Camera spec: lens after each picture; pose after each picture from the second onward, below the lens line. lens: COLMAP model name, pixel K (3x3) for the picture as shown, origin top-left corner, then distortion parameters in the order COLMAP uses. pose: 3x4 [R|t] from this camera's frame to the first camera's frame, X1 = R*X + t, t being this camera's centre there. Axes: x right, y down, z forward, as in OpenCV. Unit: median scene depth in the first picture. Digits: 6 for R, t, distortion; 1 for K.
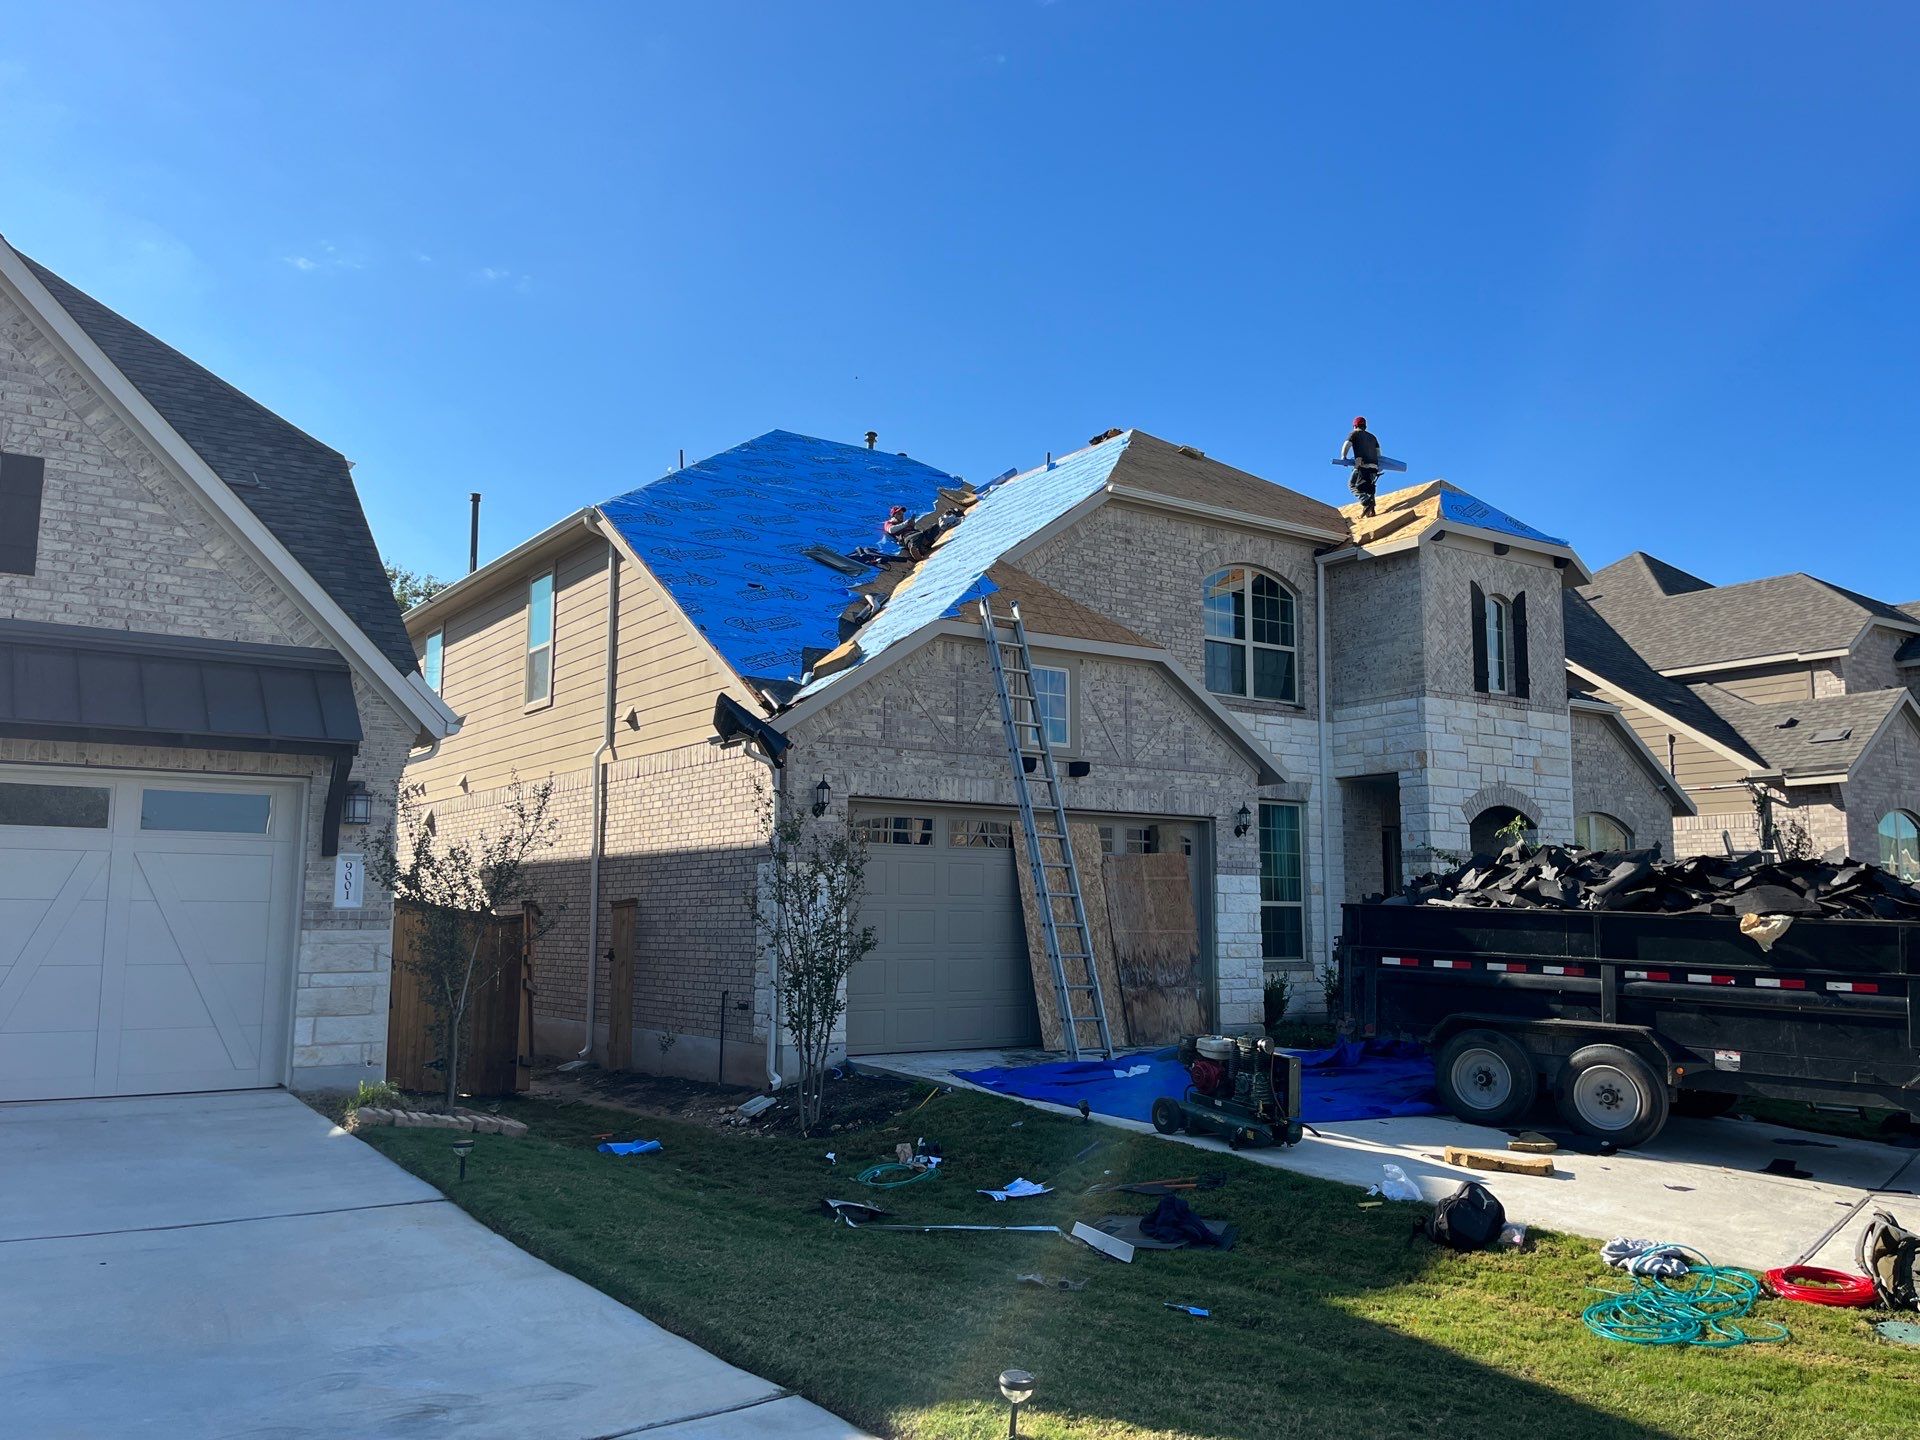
lens RADIAL K [[1525.2, 0, 1000.5], [0, 1525.2, 725.5], [0, 0, 1]] dist [0.073803, -0.005190]
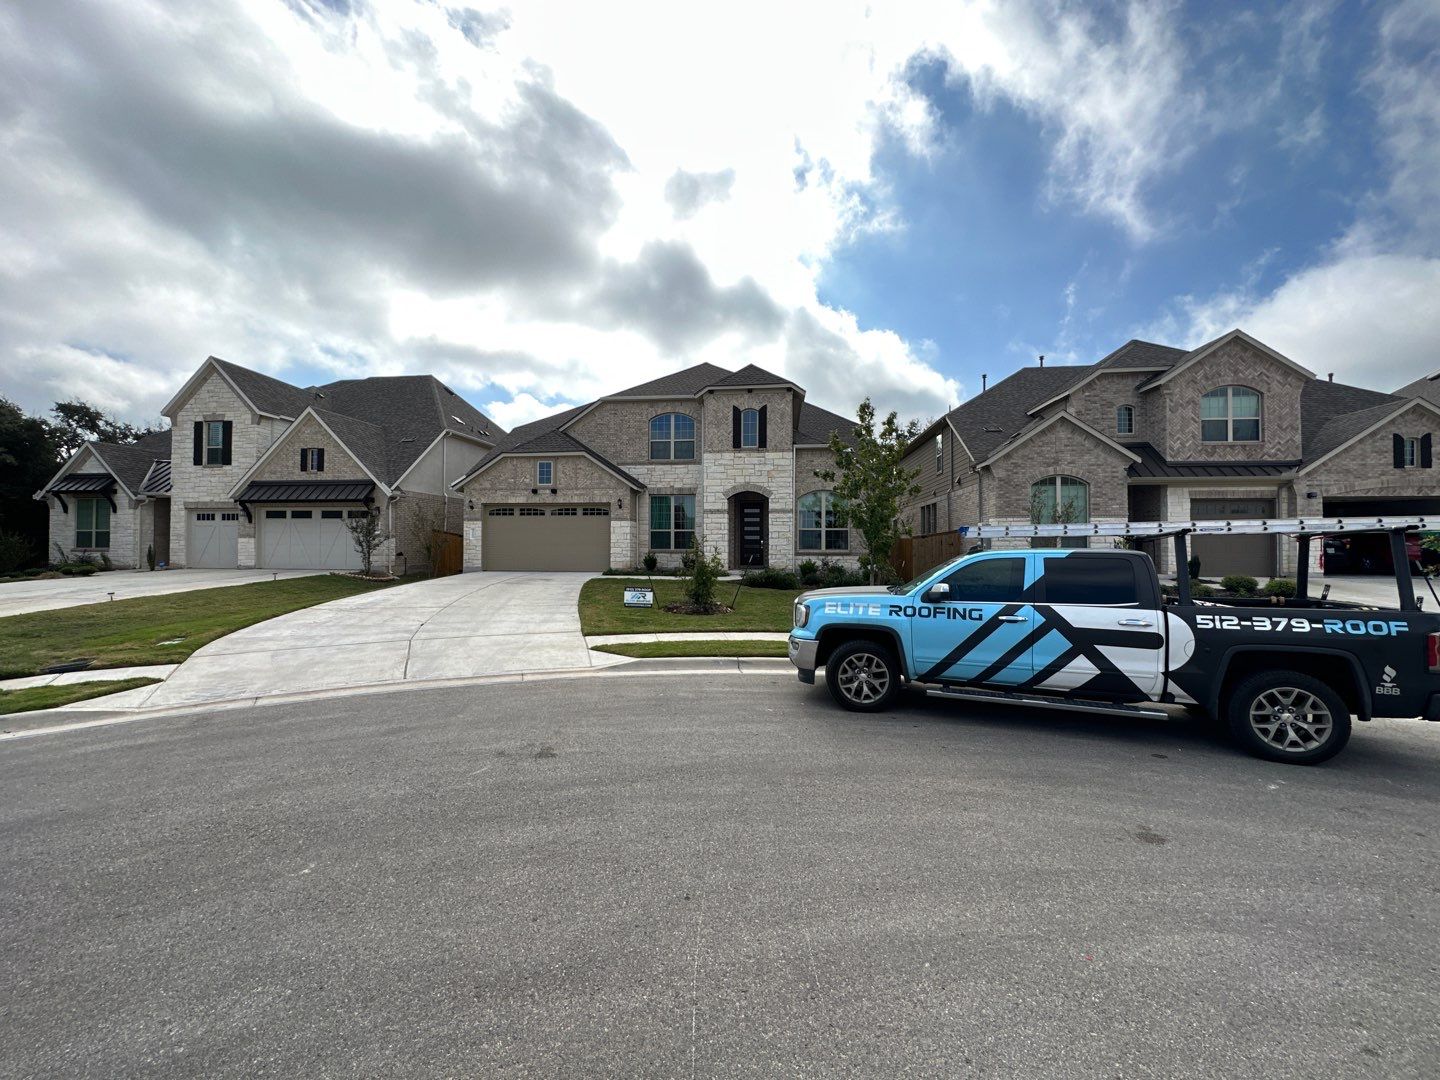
lens RADIAL K [[586.5, 0, 720.0], [0, 586.5, 538.6], [0, 0, 1]] dist [-0.001997, -0.000885]
pose [[0.737999, -0.010442, -0.674721, 1.031453], [0.086189, 0.993149, 0.078903, 0.053189], [0.669275, -0.116383, 0.733844, 0.244901]]
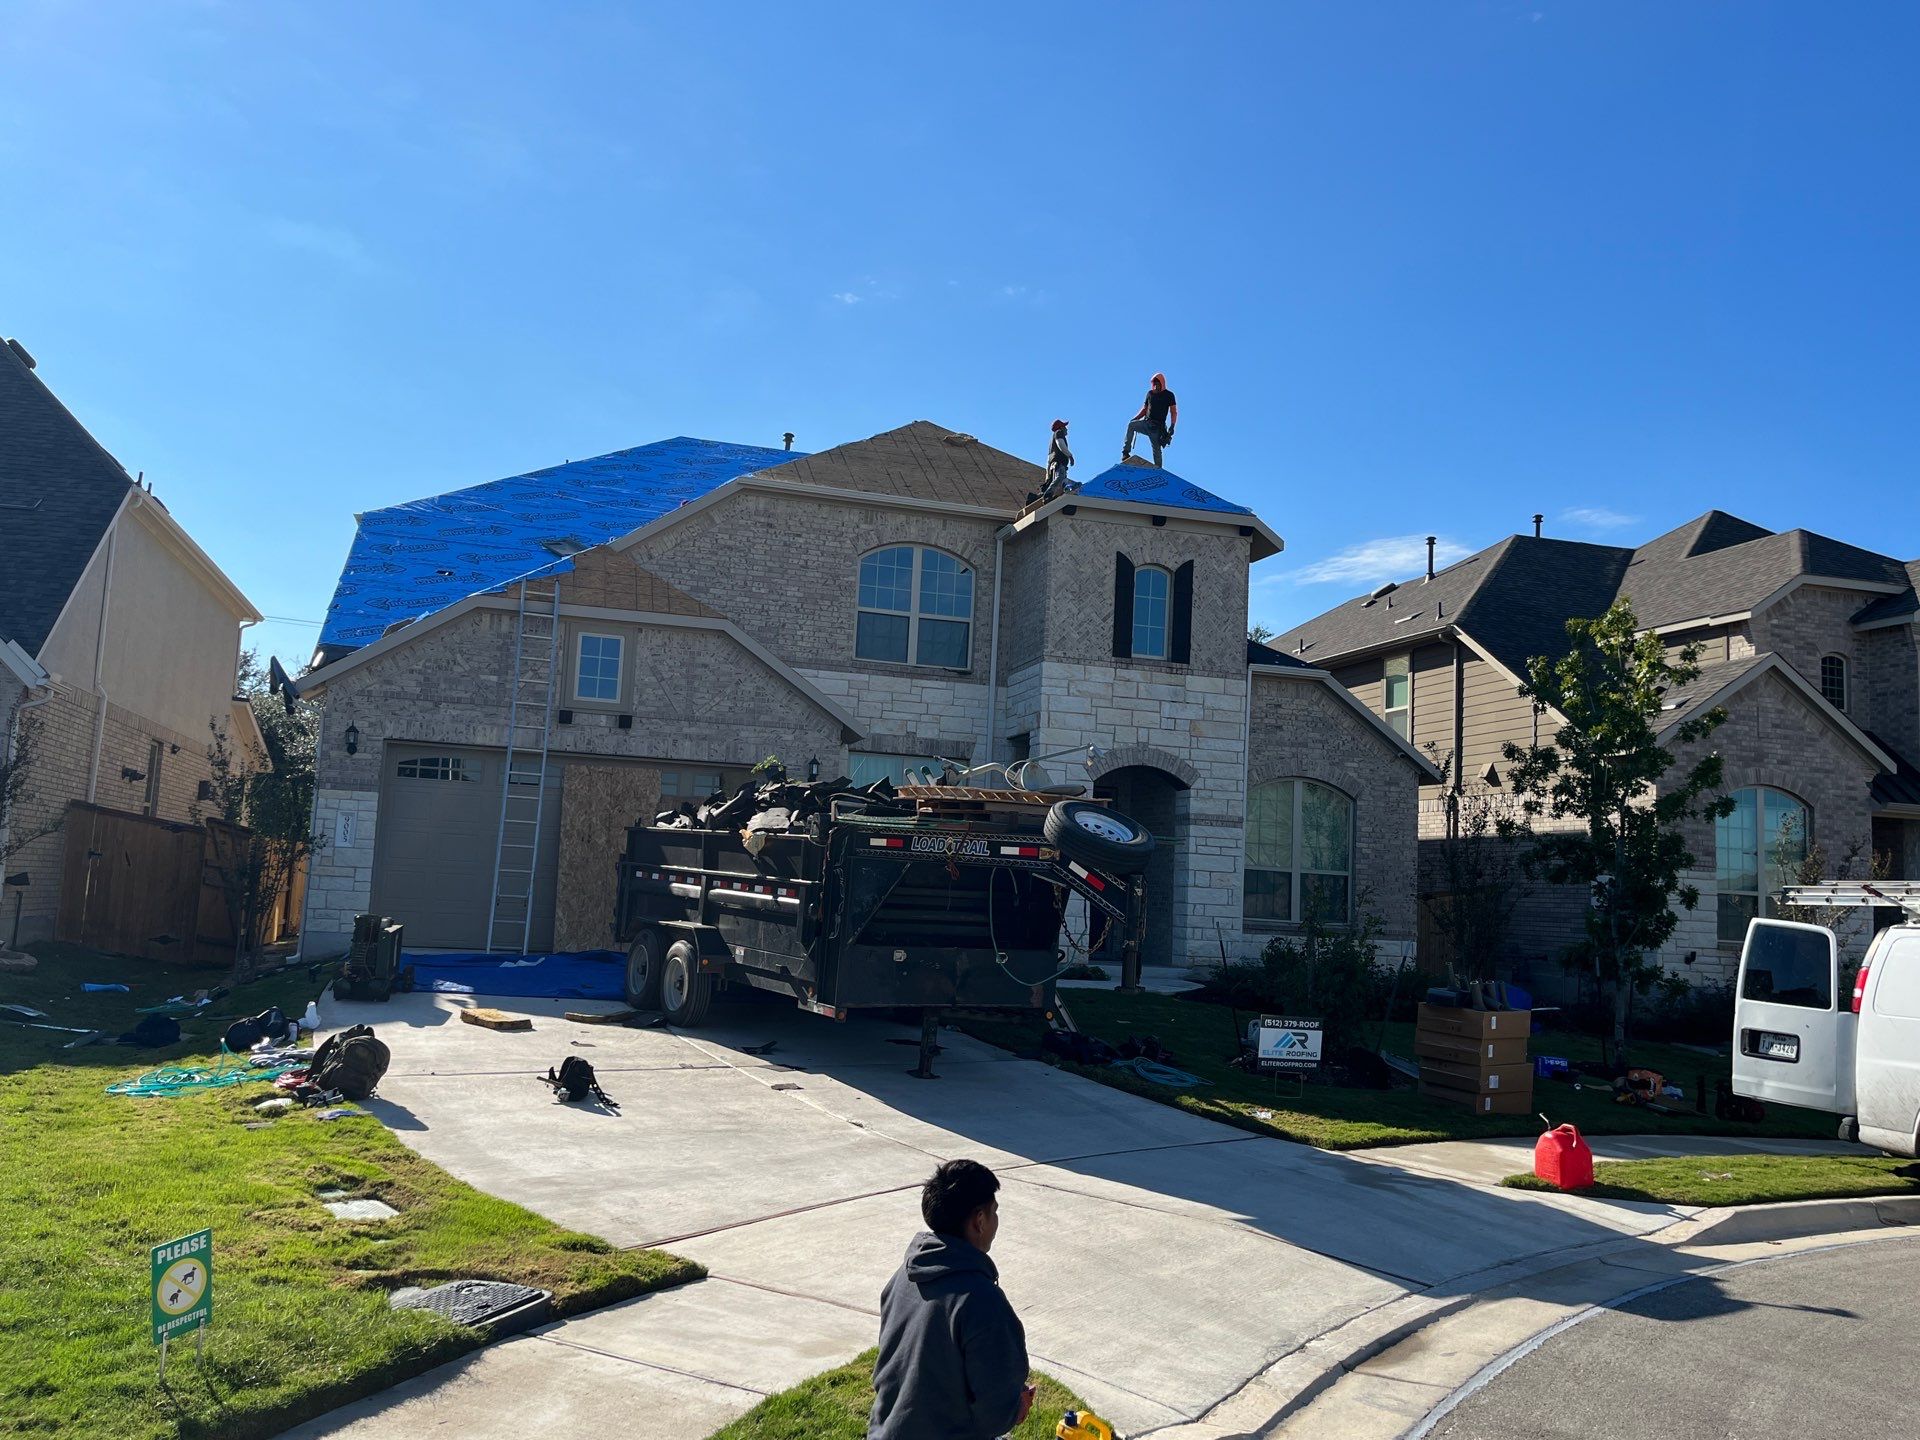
lens RADIAL K [[1525.2, 0, 1000.5], [0, 1525.2, 725.5], [0, 0, 1]] dist [0.073803, -0.005190]
pose [[0.944087, 0.005867, -0.329643, 0.619441], [-0.003925, 0.999971, 0.006556, 0.019767], [0.329672, -0.004896, 0.944083, -0.015545]]
